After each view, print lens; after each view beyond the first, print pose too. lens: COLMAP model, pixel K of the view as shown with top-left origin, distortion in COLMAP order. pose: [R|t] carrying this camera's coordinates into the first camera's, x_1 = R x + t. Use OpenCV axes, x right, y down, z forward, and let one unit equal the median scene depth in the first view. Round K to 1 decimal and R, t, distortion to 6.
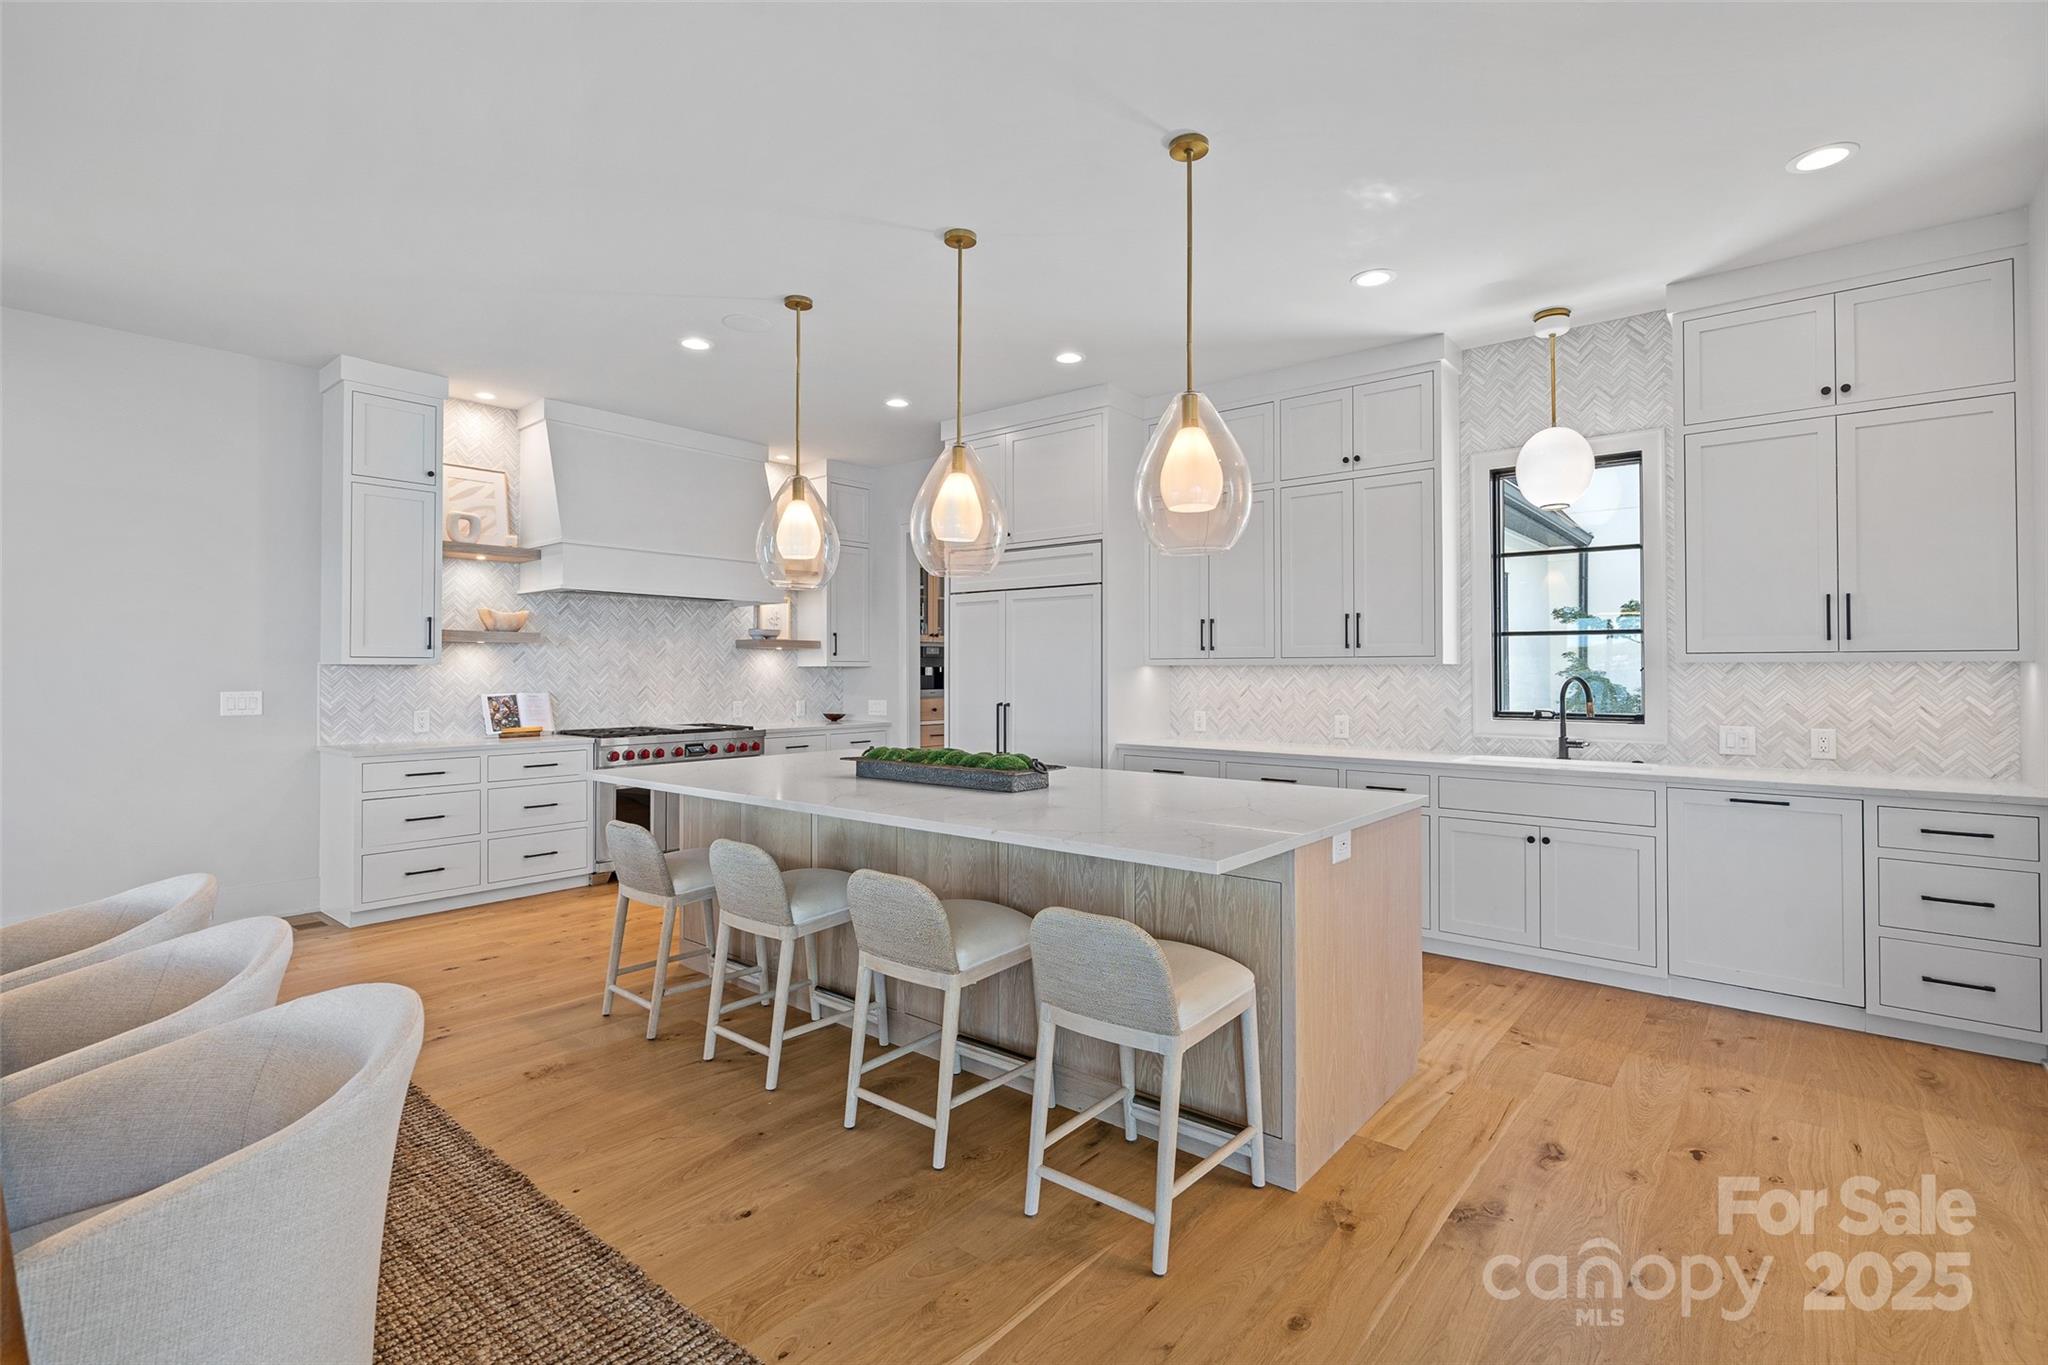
lens RADIAL K [[946.1, 0, 1024.6], [0, 946.1, 675.2], [0, 0, 1]] dist [-0.004175, -0.000021]
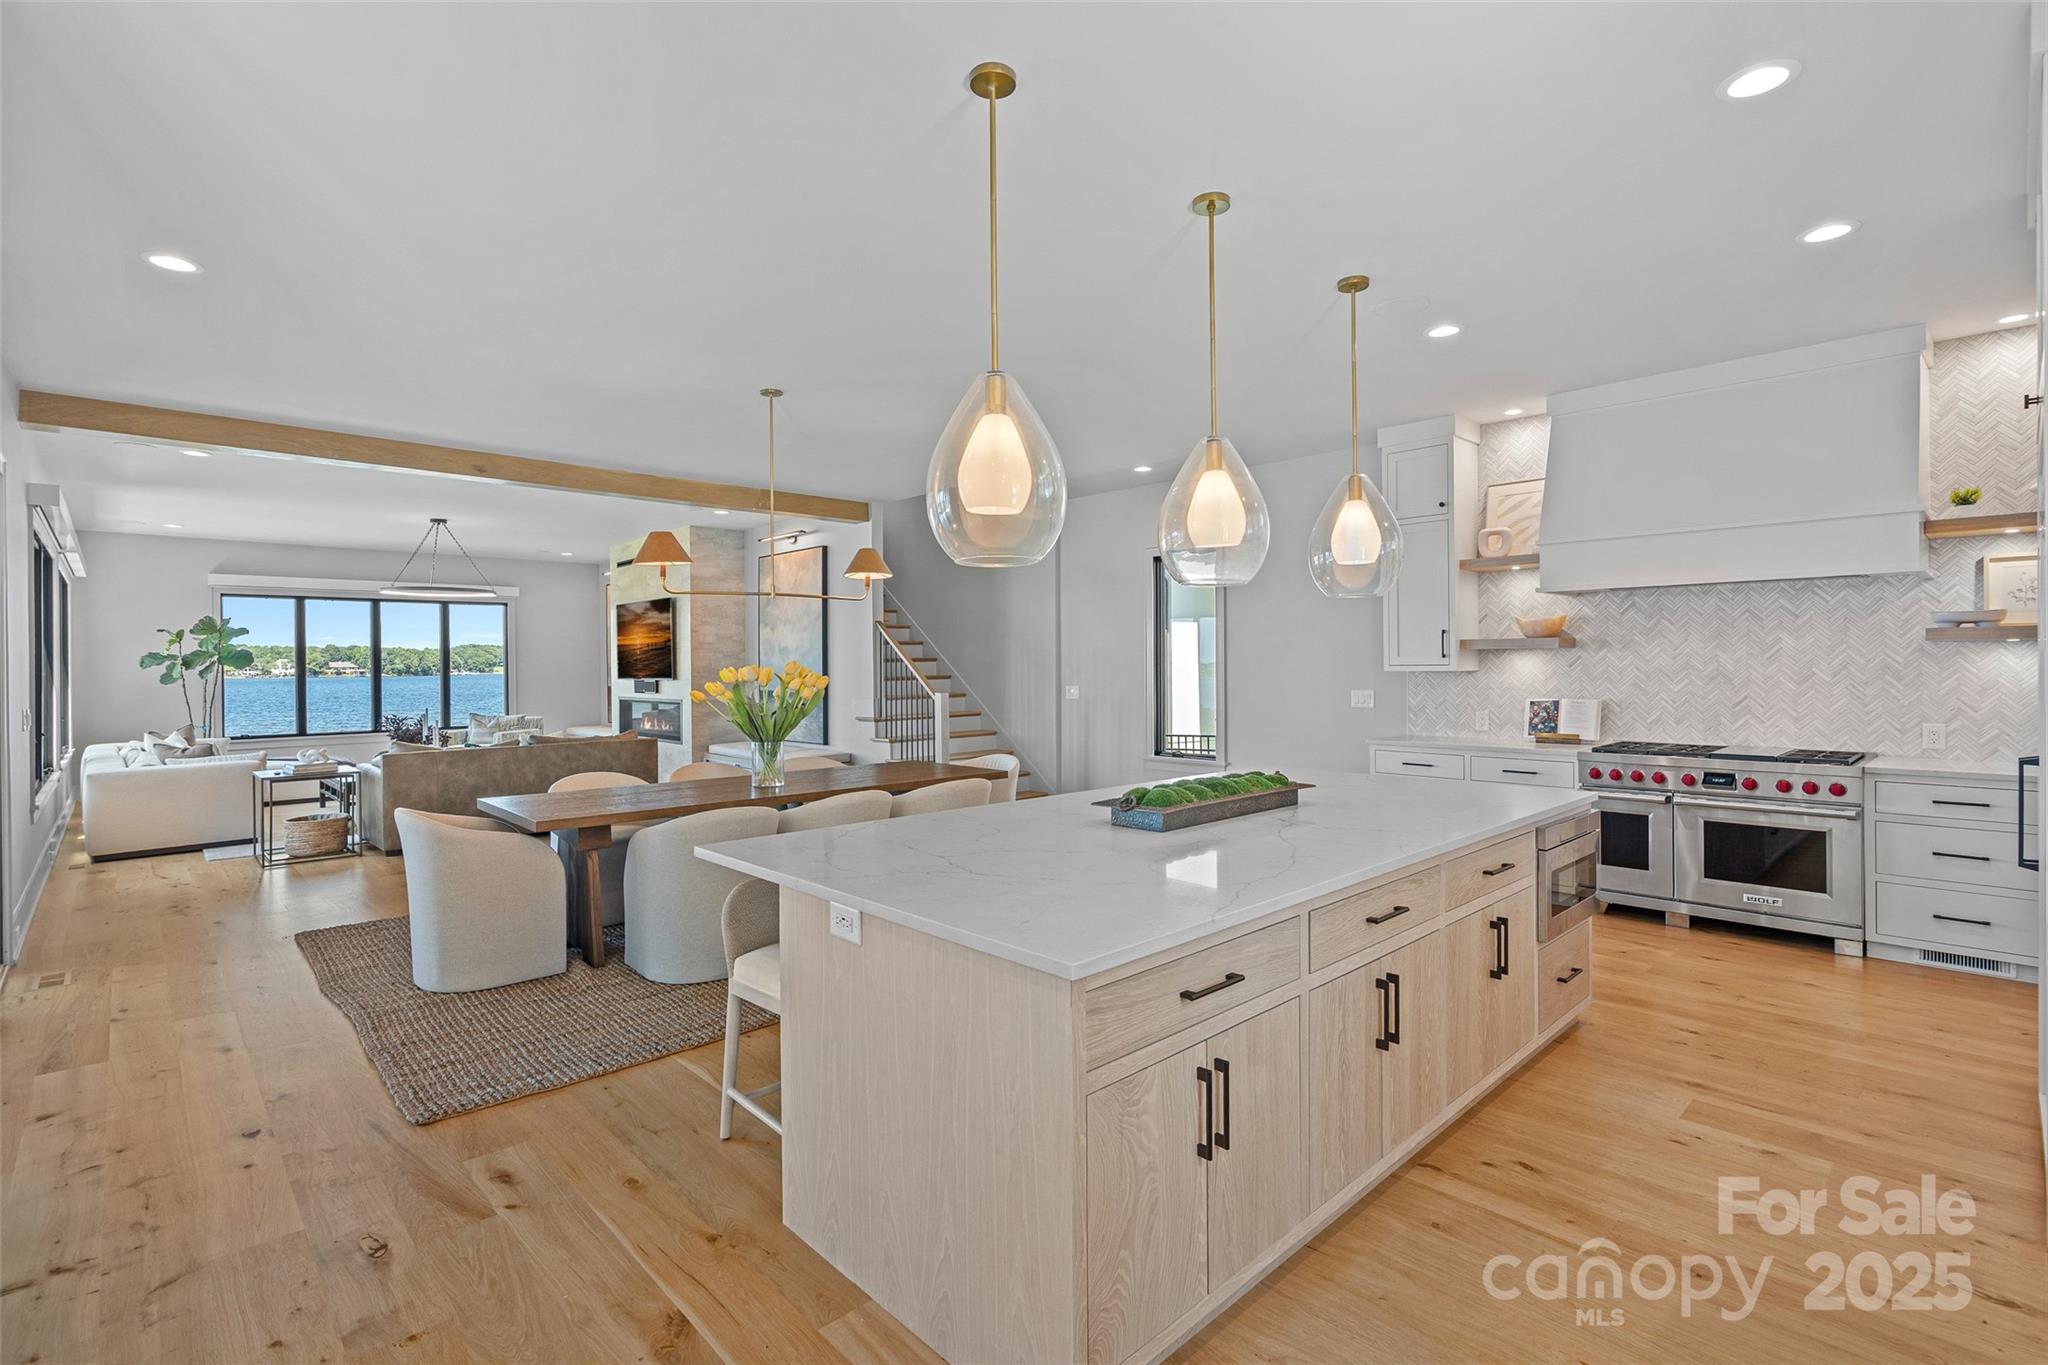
lens RADIAL K [[946.1, 0, 1020.1], [0, 946.1, 671.1], [0, 0, 1]] dist [-0.004175, -0.000021]
pose [[-0.117788, 0.004948, -0.993026, 0.479663], [0.000795, 0.999988, 0.004888, -0.014163], [0.993038, -0.000214, -0.117791, 0.526988]]
